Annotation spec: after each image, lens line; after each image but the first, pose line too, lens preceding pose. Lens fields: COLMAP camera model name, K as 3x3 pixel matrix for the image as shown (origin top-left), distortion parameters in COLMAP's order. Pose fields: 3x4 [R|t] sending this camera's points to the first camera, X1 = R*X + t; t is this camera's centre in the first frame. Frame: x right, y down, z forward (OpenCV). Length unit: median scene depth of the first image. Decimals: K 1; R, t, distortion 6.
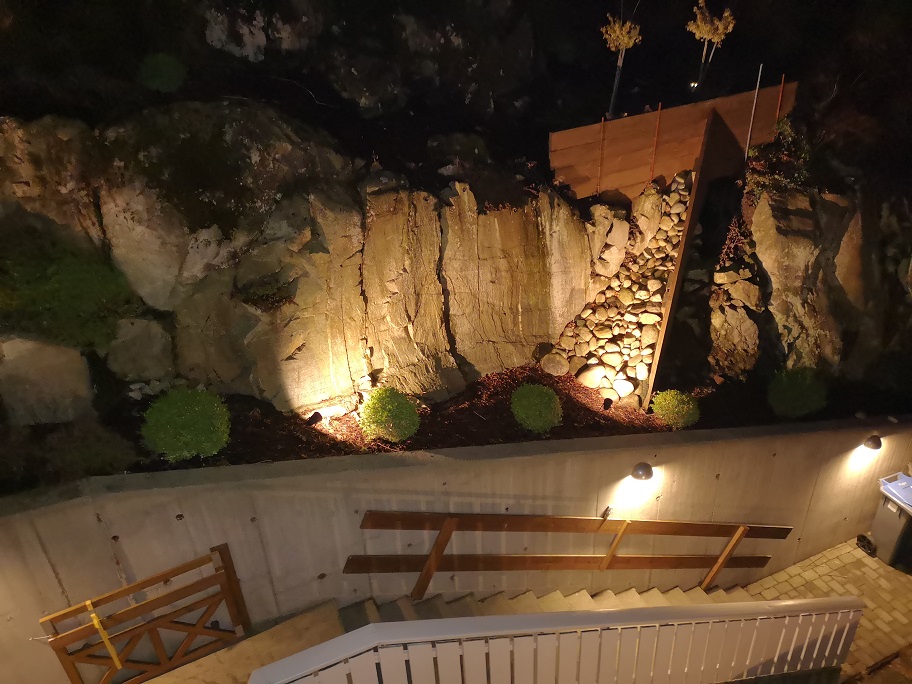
lens RADIAL K [[698.5, 0, 455.7], [0, 698.5, 339.0], [0, 0, 1]] dist [0.054910, -0.044367]
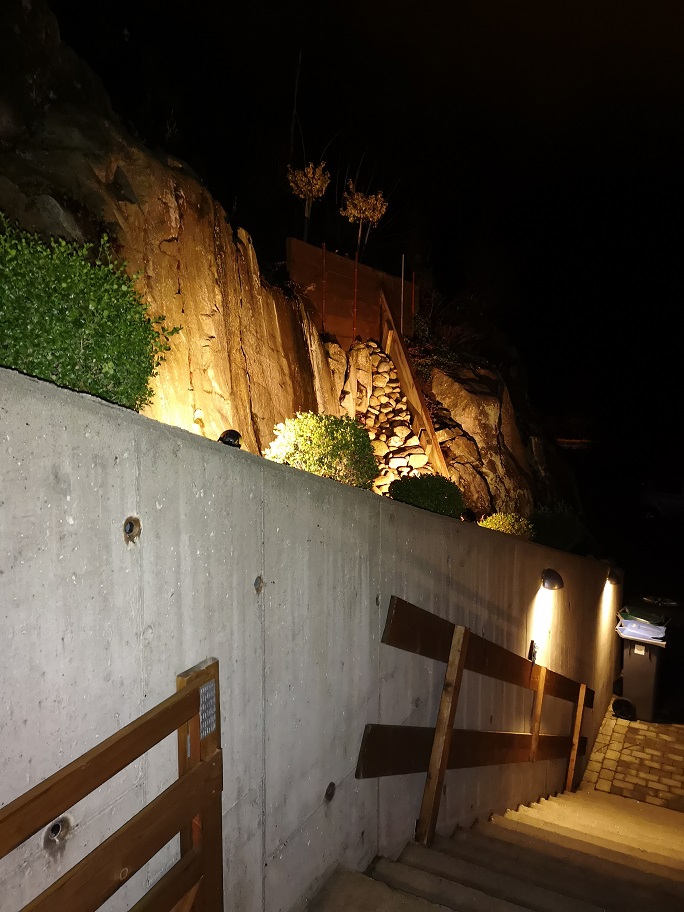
lens RADIAL K [[698.5, 0, 339.8], [0, 698.5, 456.2], [0, 0, 1]] dist [0.054910, -0.044367]
pose [[0.792438, -0.022329, 0.609543, -0.428388], [0.274330, 0.905600, -0.323468, 0.294160], [-0.544780, 0.423545, 0.723758, 0.620103]]
